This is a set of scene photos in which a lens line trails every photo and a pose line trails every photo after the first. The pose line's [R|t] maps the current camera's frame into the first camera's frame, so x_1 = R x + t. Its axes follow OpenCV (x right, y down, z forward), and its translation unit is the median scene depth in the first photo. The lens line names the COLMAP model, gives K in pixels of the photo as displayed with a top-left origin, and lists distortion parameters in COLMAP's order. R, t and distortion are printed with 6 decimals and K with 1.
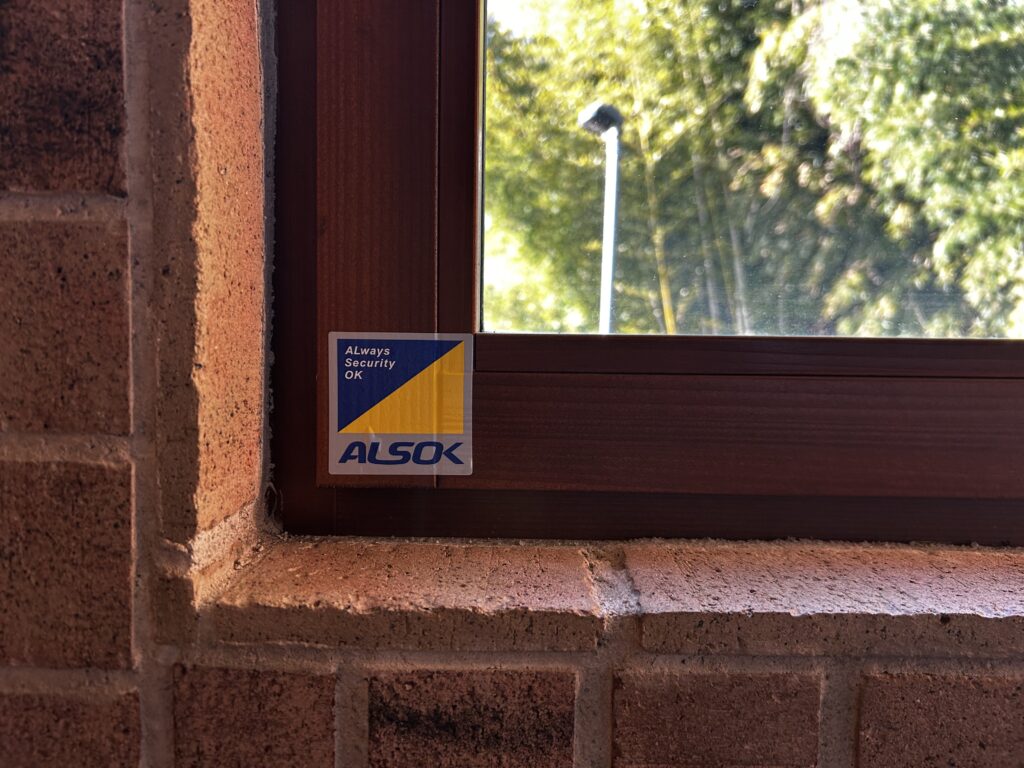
lens RADIAL K [[801.4, 0, 513.2], [0, 801.4, 382.1], [0, 0, 1]] dist [0.012710, -0.010597]
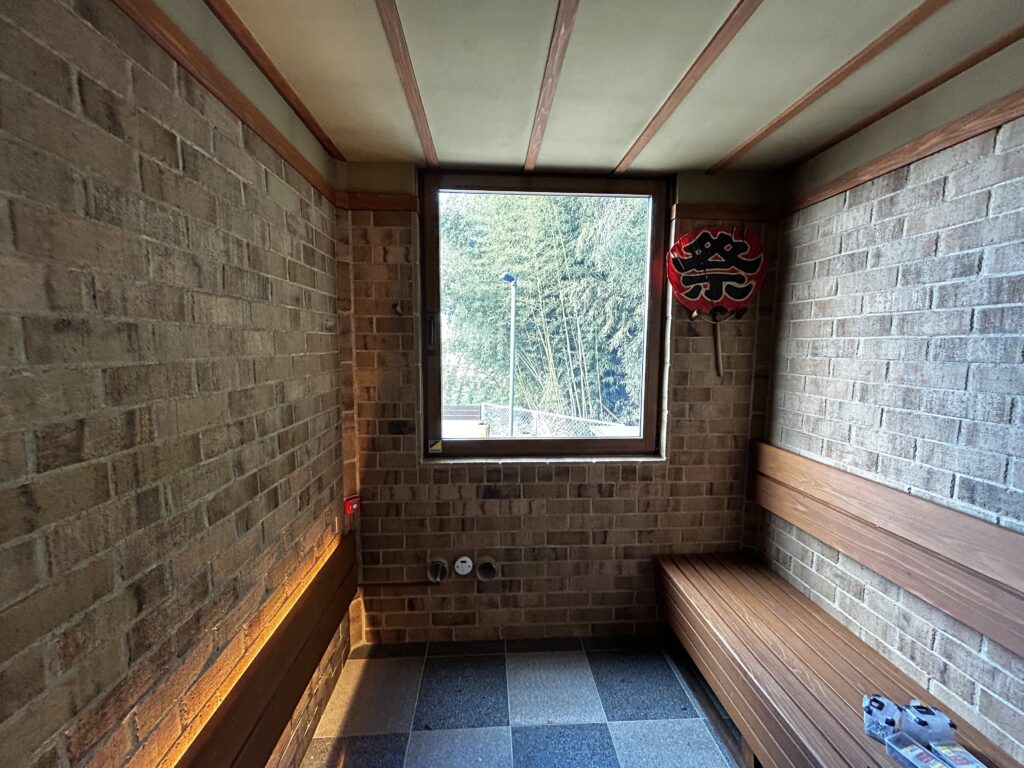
lens RADIAL K [[417.7, 0, 516.0], [0, 417.7, 381.2], [0, 0, 1]] dist [-0.001235, 0.001548]
pose [[0.996876, -0.017017, 0.077131, 0.603837], [0.013790, 0.999015, 0.042176, -1.210140], [-0.077773, -0.040980, 0.996129, -5.331784]]
